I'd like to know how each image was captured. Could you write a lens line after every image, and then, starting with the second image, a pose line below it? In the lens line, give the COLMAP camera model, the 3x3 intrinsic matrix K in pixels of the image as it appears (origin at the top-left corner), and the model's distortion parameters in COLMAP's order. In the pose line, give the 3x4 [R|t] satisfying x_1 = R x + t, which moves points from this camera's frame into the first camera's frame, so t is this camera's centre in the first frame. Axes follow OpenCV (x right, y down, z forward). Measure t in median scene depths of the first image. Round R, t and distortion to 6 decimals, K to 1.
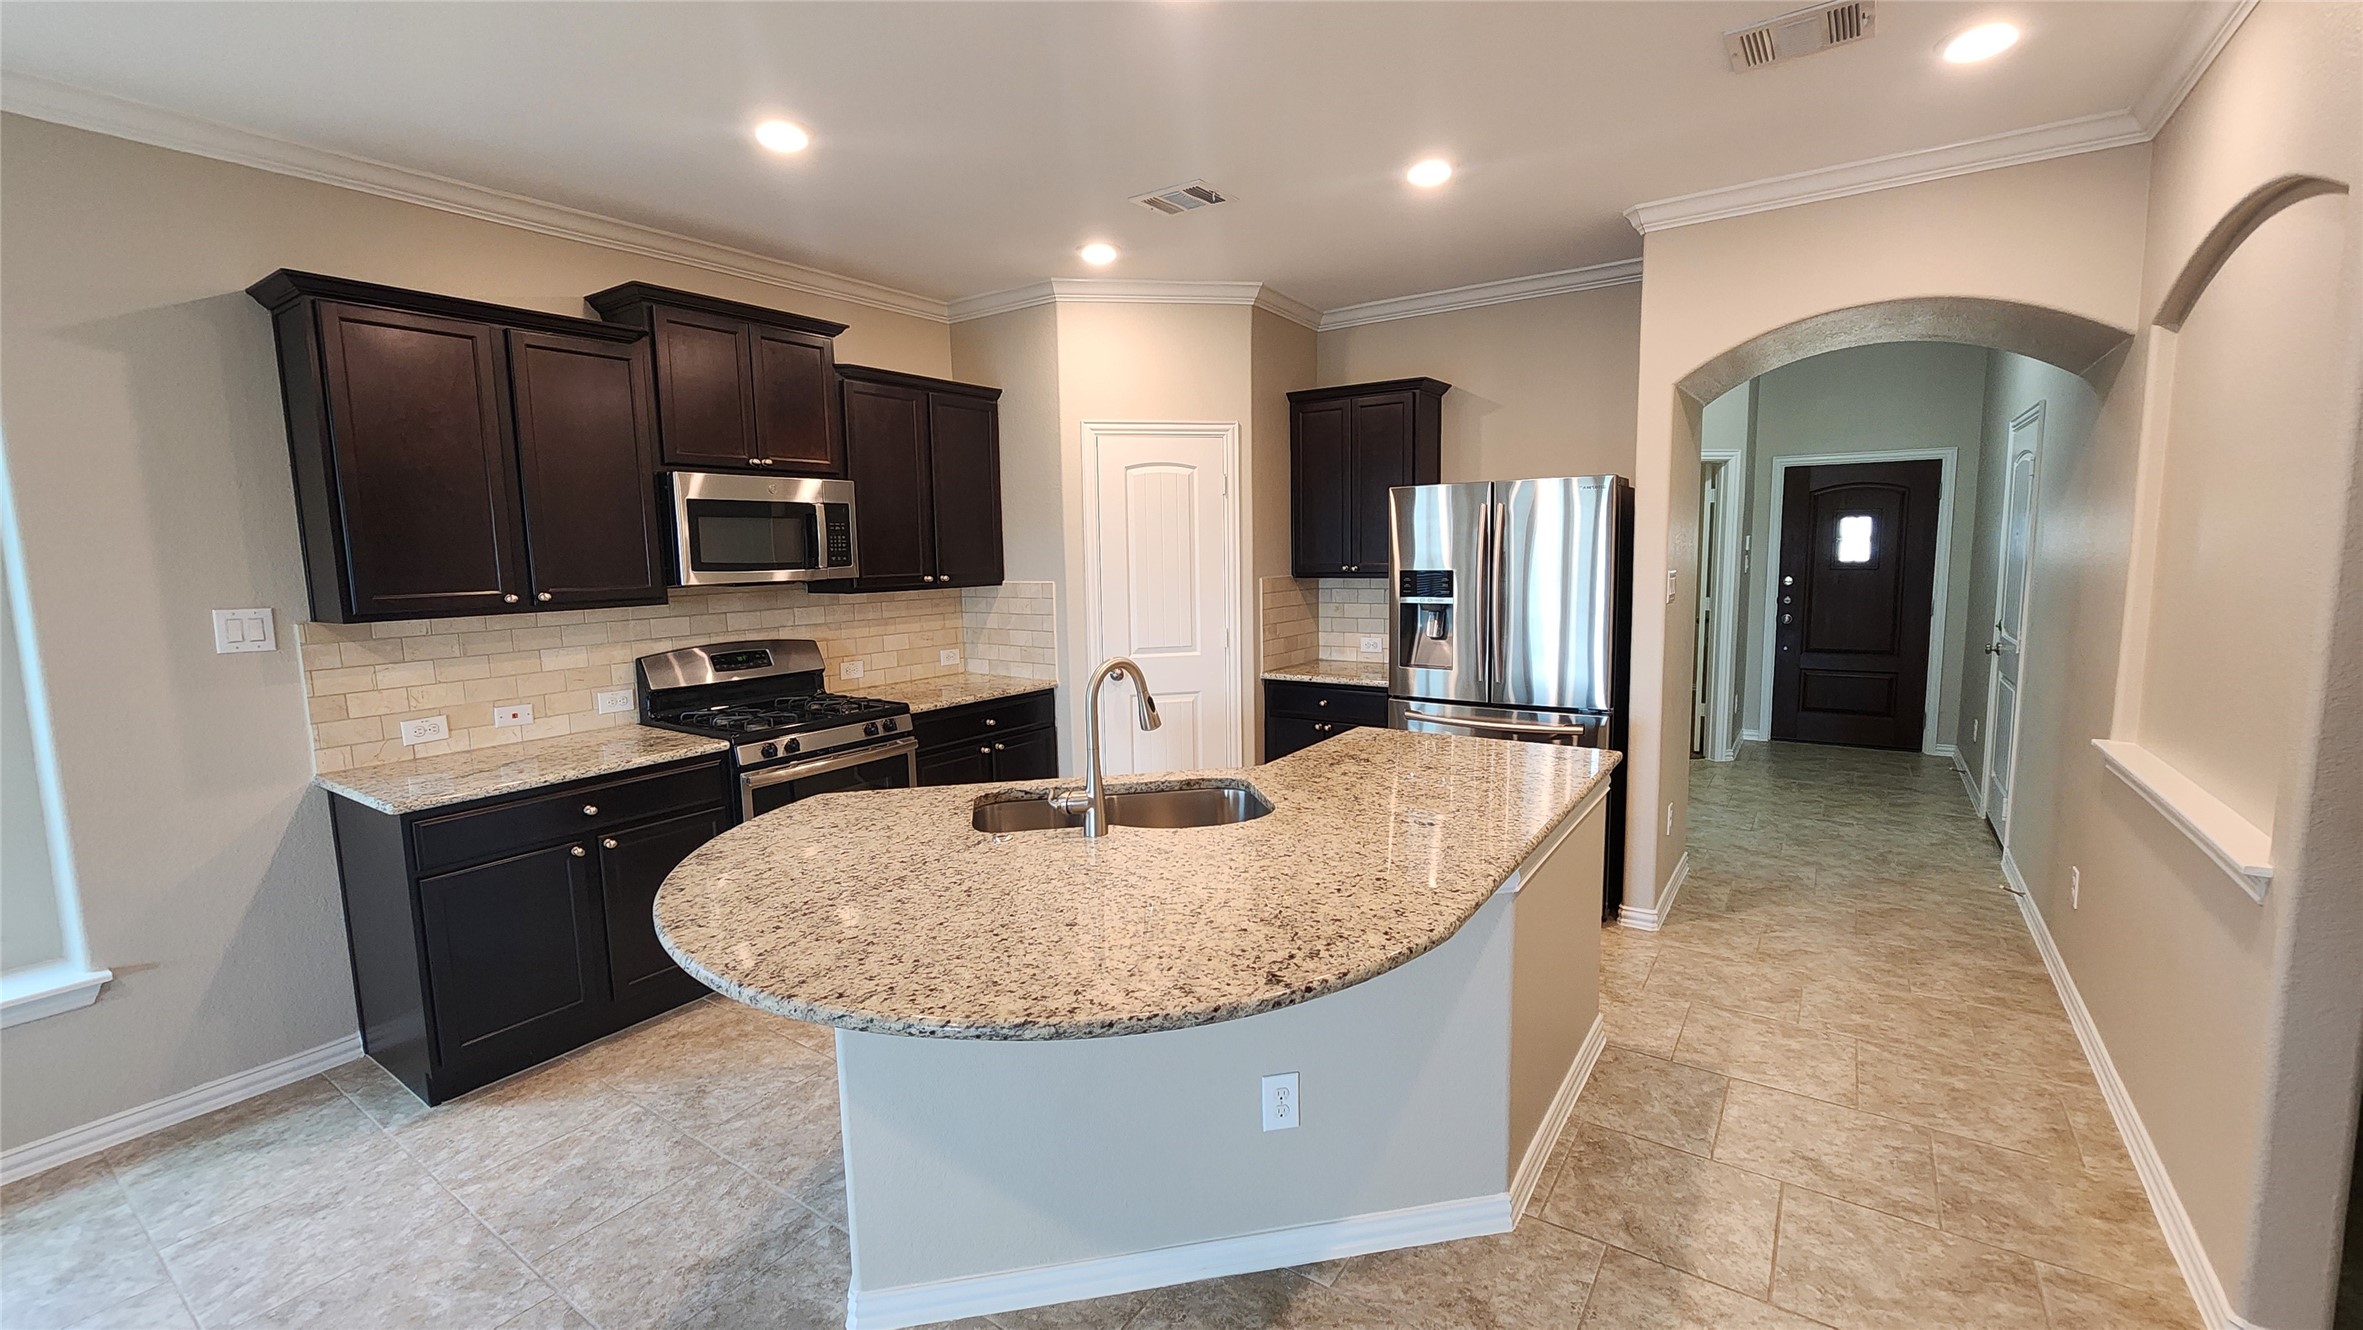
lens RADIAL K [[966.6, 0, 1178.7], [0, 966.6, 661.0], [0, 0, 1]] dist [-0.002453, 0.001176]
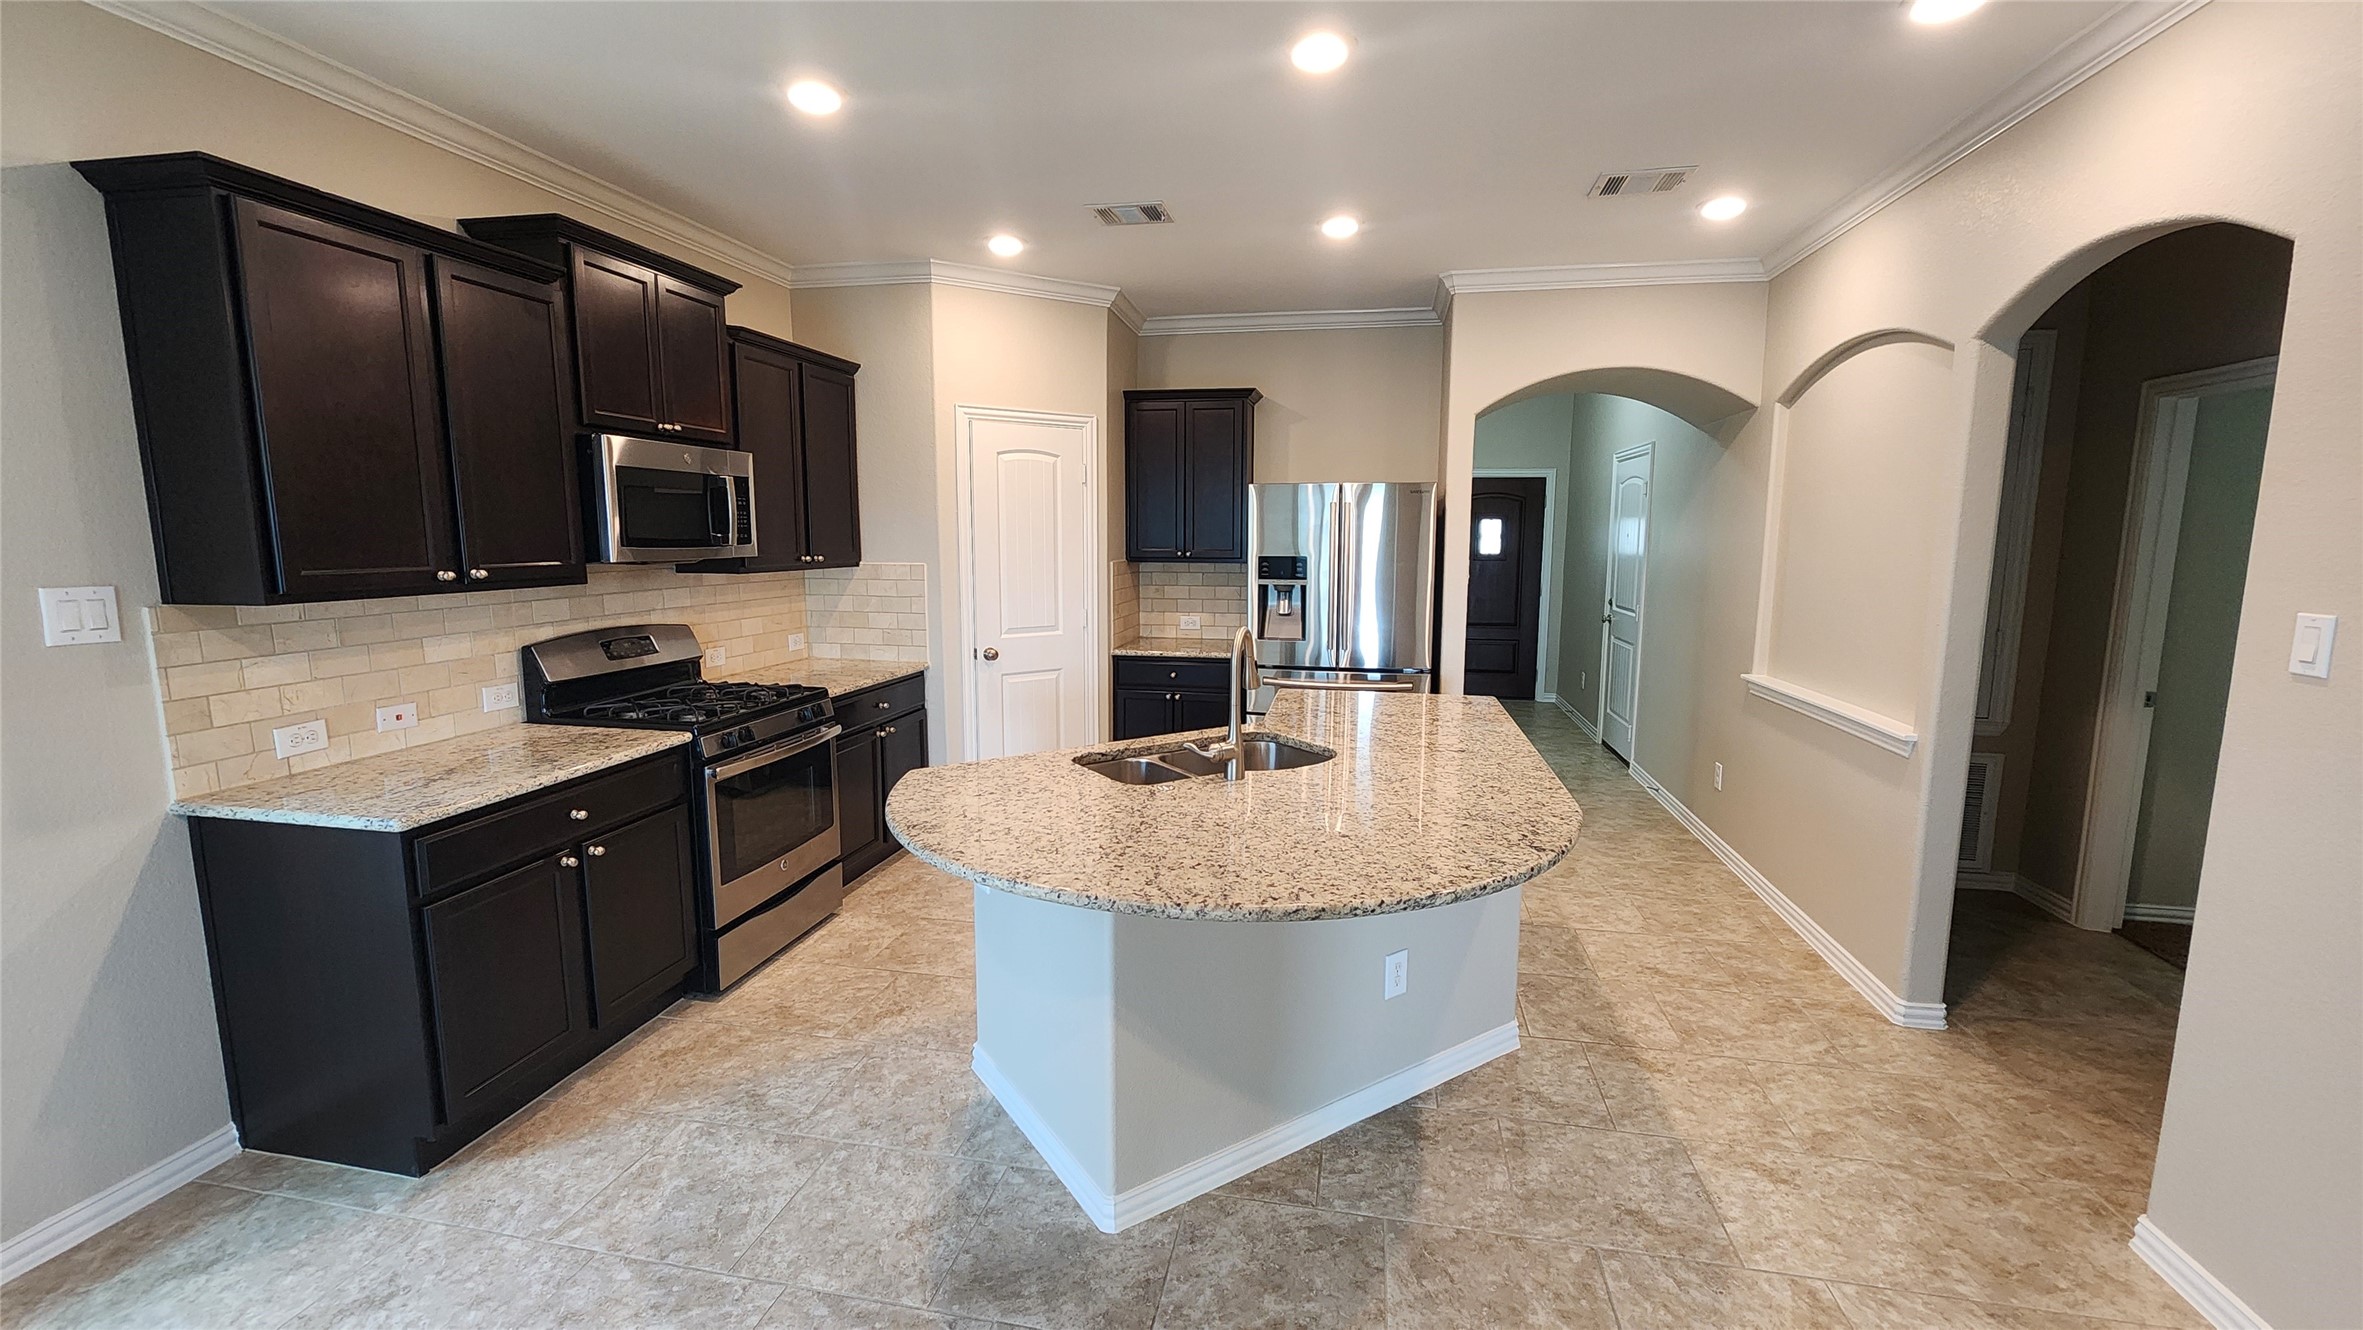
lens RADIAL K [[966.6, 0, 1178.7], [0, 966.6, 661.0], [0, 0, 1]] dist [-0.002453, 0.001176]
pose [[0.917270, -0.029992, 0.397135, -0.403535], [0.024497, 0.999521, 0.018905, 0.008969], [-0.397512, -0.007613, 0.917565, -0.029637]]
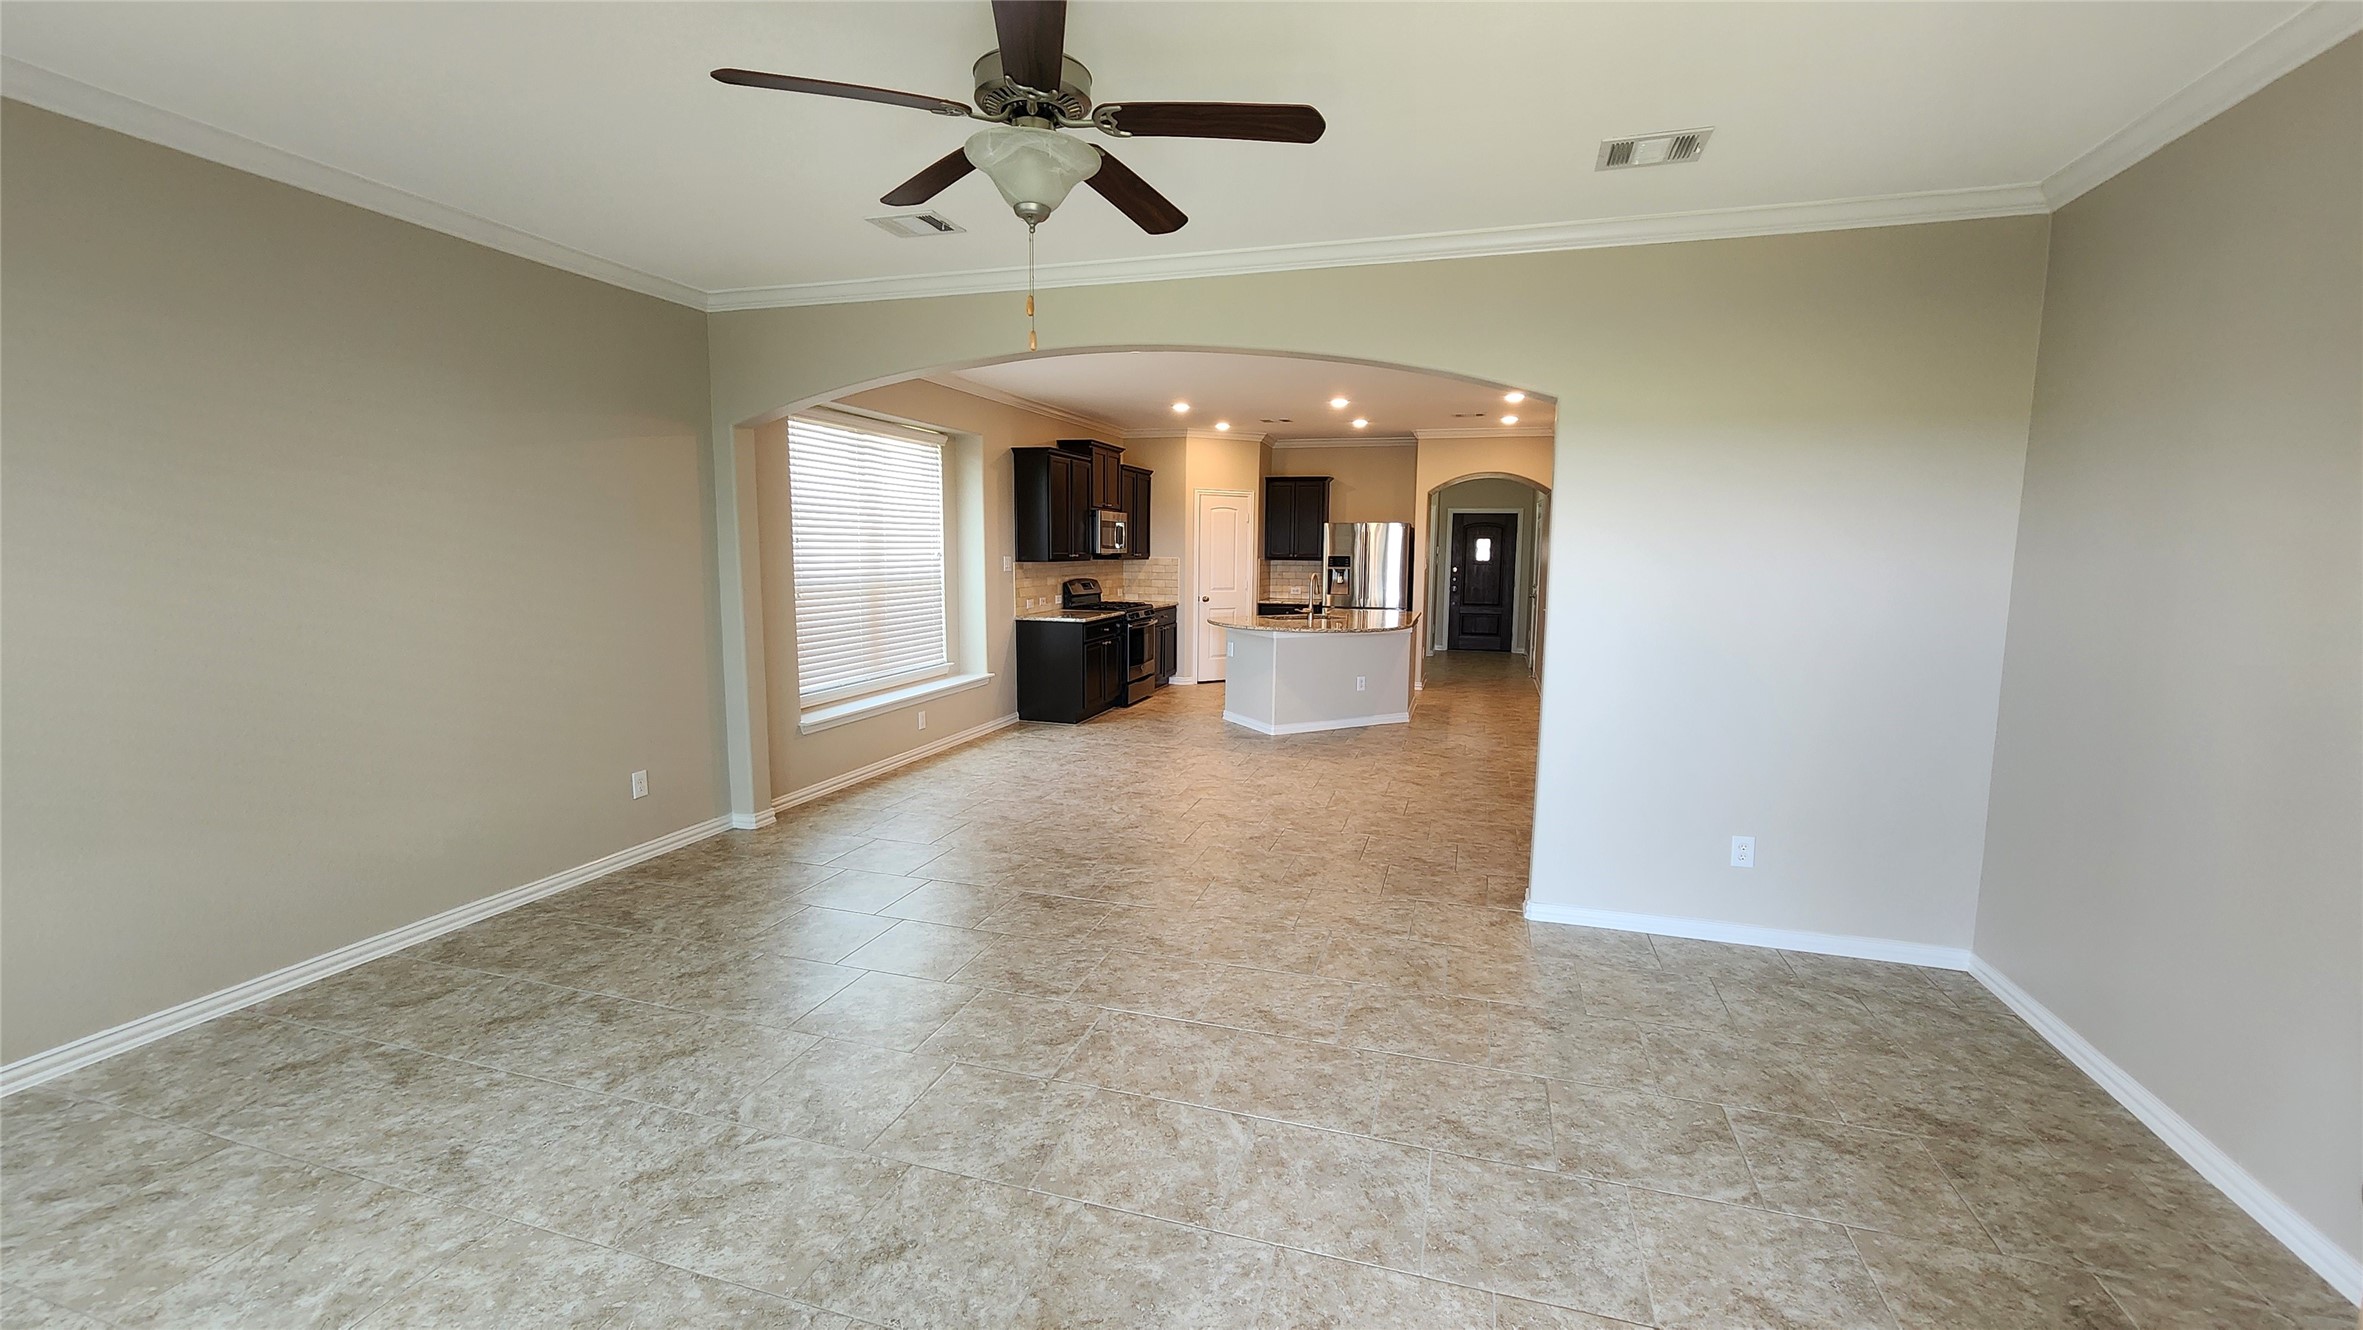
lens RADIAL K [[966.6, 0, 1178.7], [0, 966.6, 661.0], [0, 0, 1]] dist [-0.002453, 0.001176]
pose [[0.954173, -0.007594, 0.299159, -1.133769], [0.008041, 0.999968, -0.000265, 0.224632], [-0.299148, 0.002658, 0.954203, -1.628276]]
